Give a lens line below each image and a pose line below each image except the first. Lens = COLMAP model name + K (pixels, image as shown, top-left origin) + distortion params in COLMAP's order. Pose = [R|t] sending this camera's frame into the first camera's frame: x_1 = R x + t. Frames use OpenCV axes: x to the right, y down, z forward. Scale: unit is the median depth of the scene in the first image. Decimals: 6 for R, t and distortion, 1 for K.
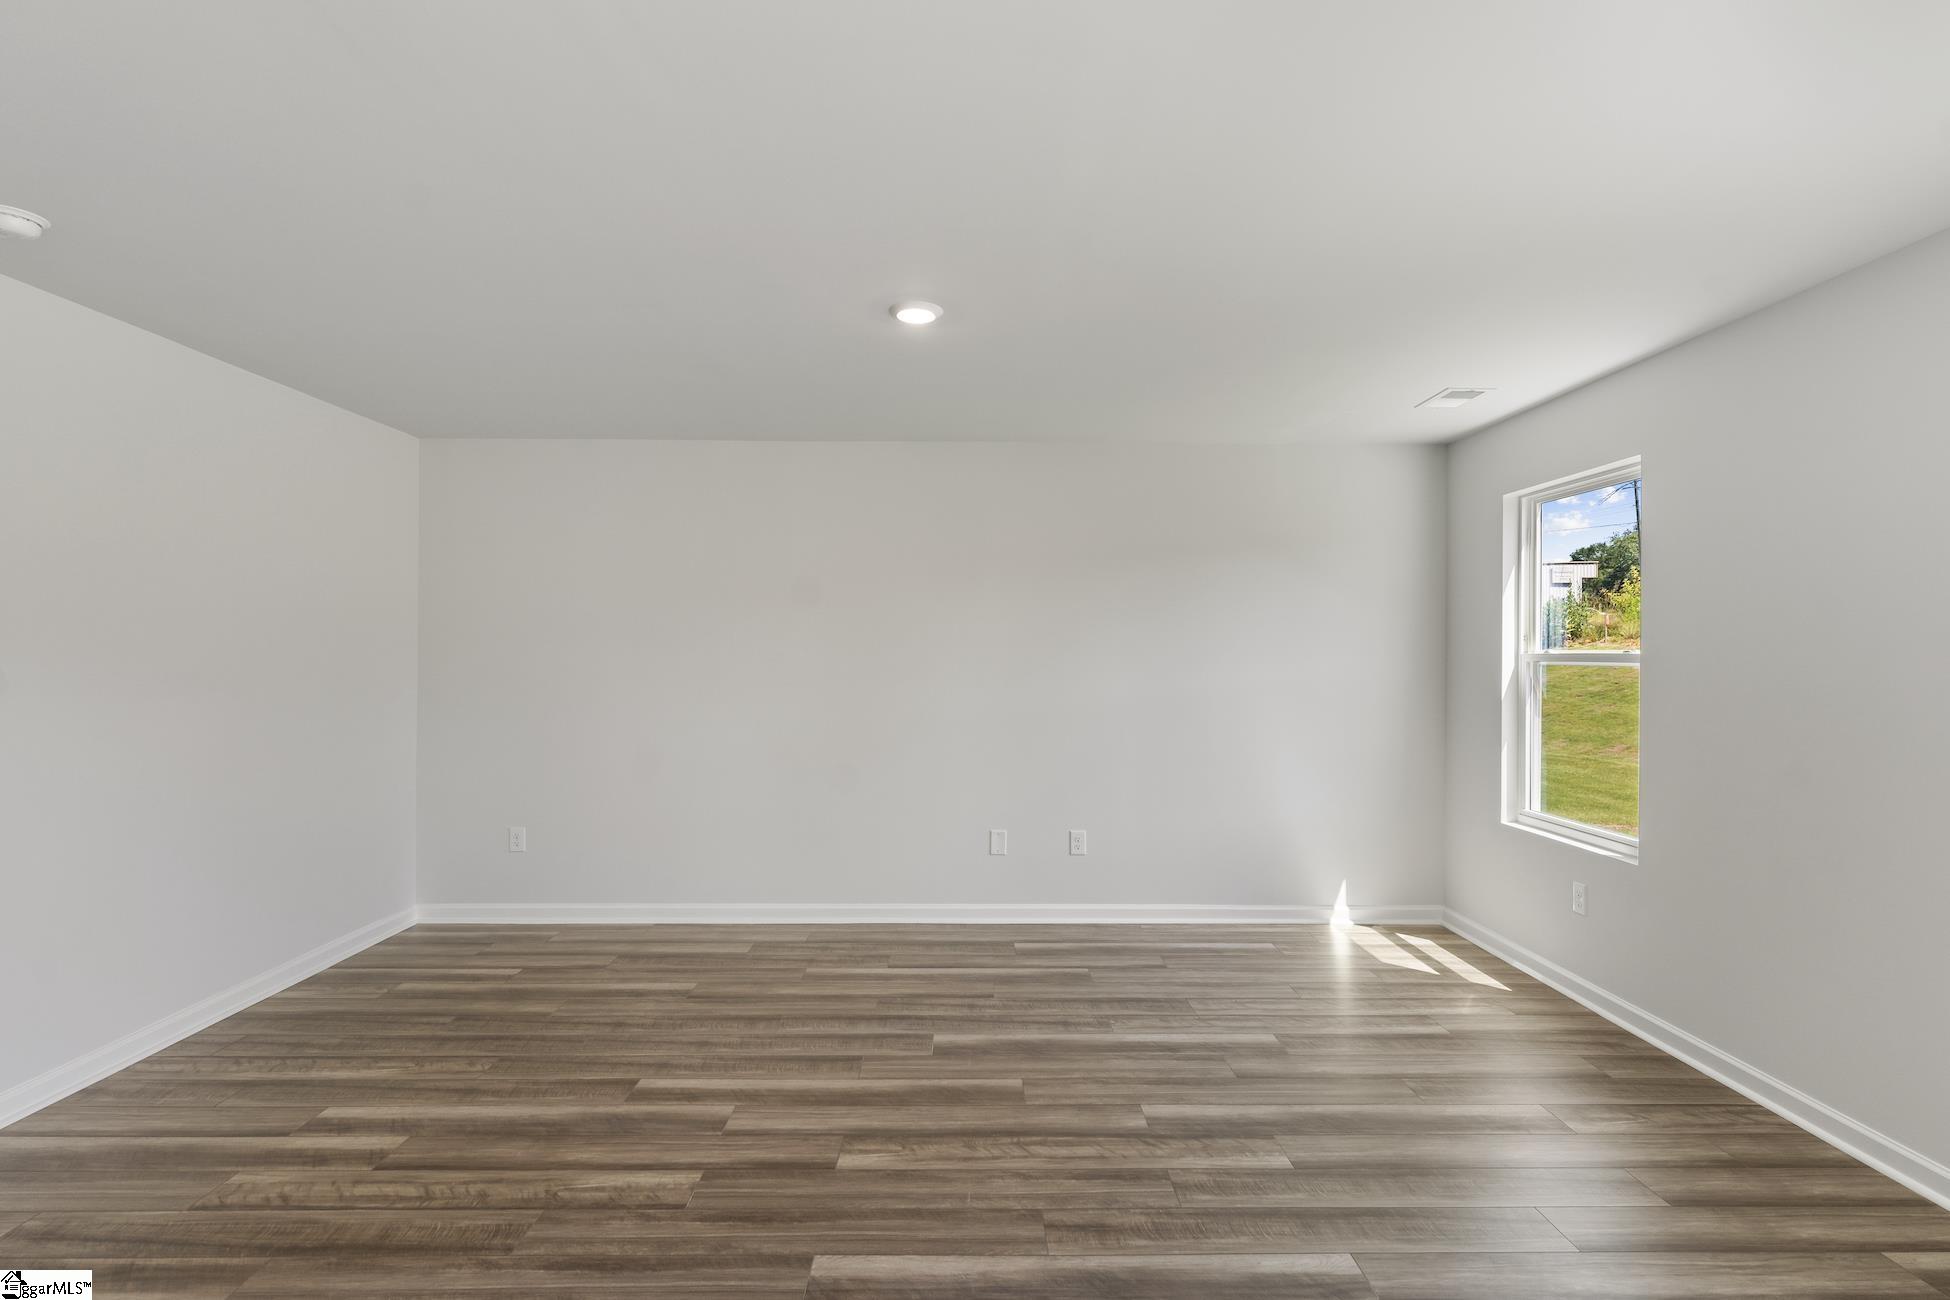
lens RADIAL K [[956.7, 0, 975.0], [0, 956.7, 650.0], [0, 0, 1]] dist [-0.001549, -0.000034]
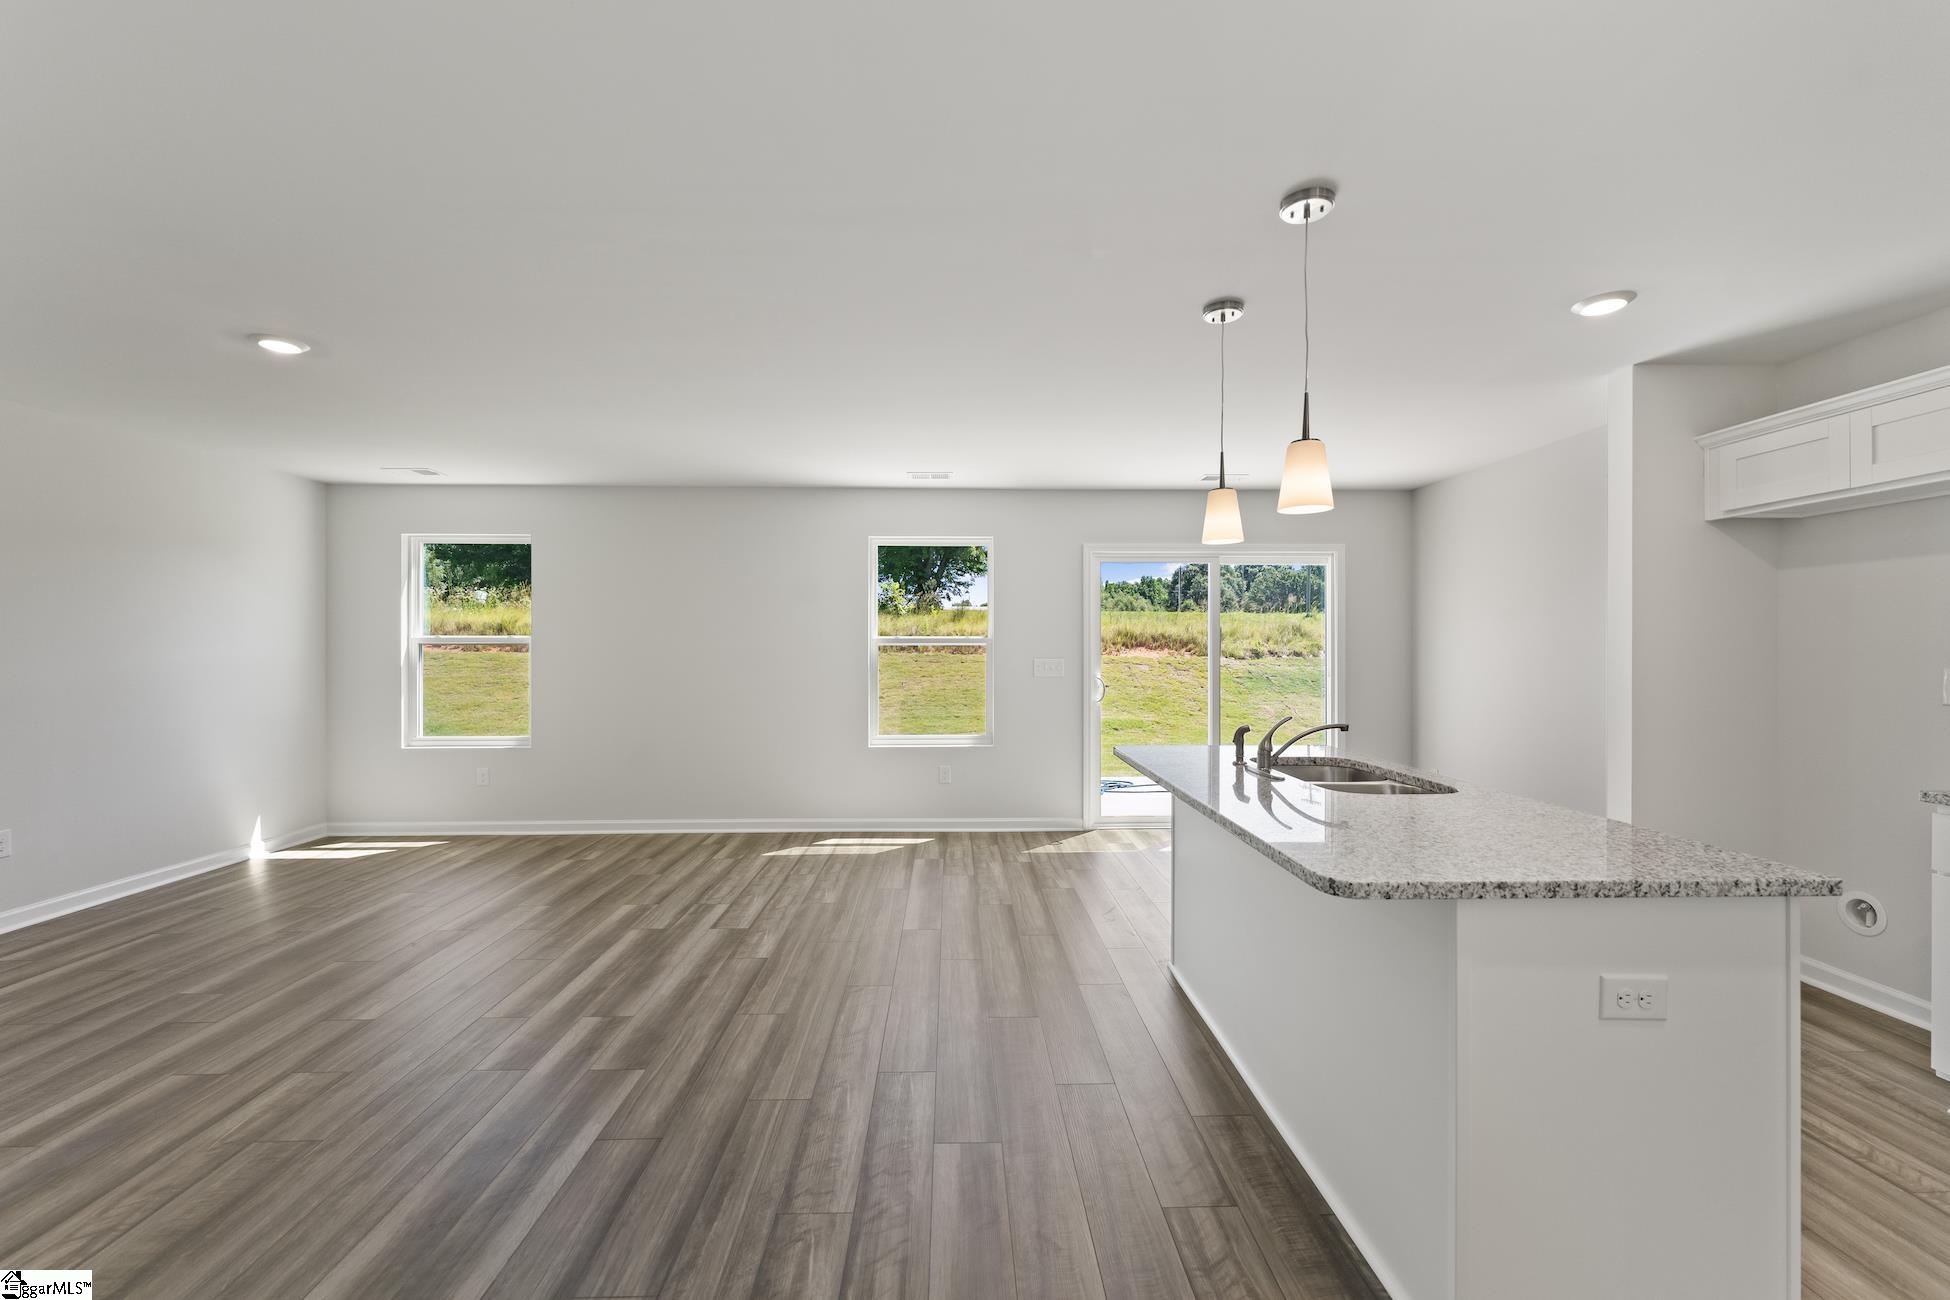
lens RADIAL K [[783.5, 0, 975.0], [0, 783.5, 650.0], [0, 0, 1]] dist [0.002504, 0.000031]
pose [[-0.016238, -0.008601, 0.999831, -1.025004], [-0.004651, 0.999953, 0.008527, 0.011988], [-0.999857, -0.004511, -0.016277, 0.150793]]
